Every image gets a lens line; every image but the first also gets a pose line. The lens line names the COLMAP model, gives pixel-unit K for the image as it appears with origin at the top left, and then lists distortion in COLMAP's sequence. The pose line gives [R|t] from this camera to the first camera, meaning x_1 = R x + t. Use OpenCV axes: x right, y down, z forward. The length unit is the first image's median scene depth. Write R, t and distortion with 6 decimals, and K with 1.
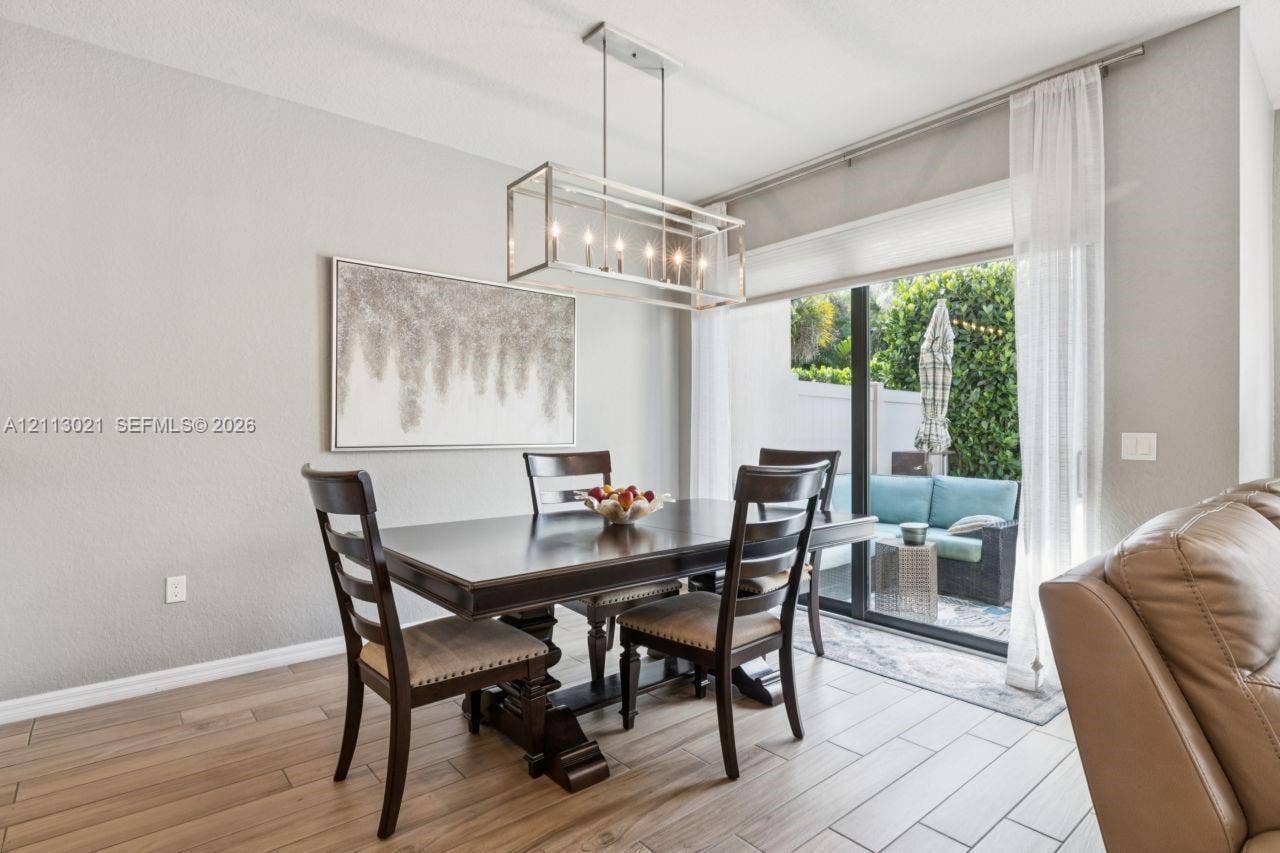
lens RADIAL K [[640.7, 0, 638.7], [0, 640.7, 427.7], [0, 0, 1]] dist [0.003058, 0.000547]
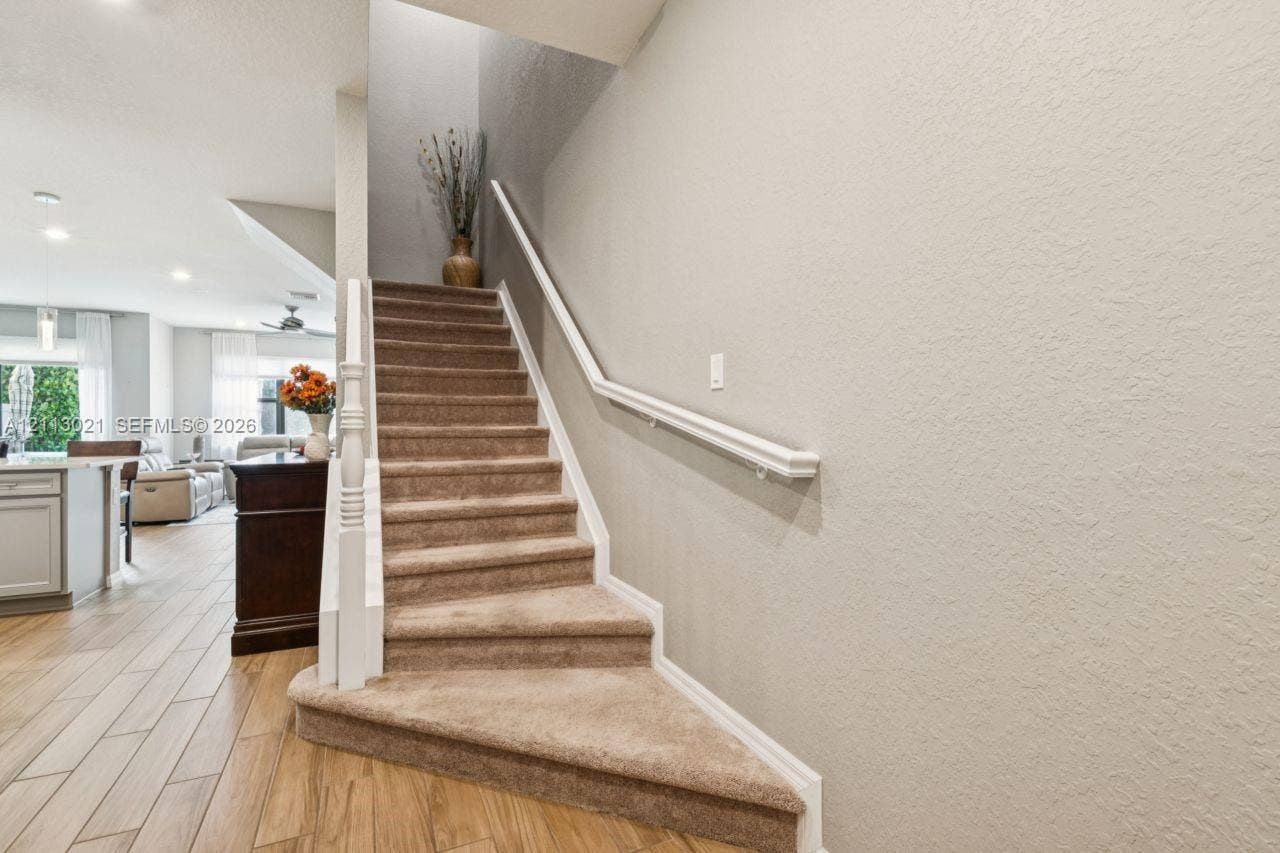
lens RADIAL K [[575.1, 0, 637.8], [0, 575.1, 429.1], [0, 0, 1]] dist [-0.003653, -0.000110]
pose [[0.248536, -0.003755, 0.968615, -0.545444], [0.001466, 0.999993, 0.003501, 0.004770], [-0.968622, 0.000550, 0.248539, -0.881136]]
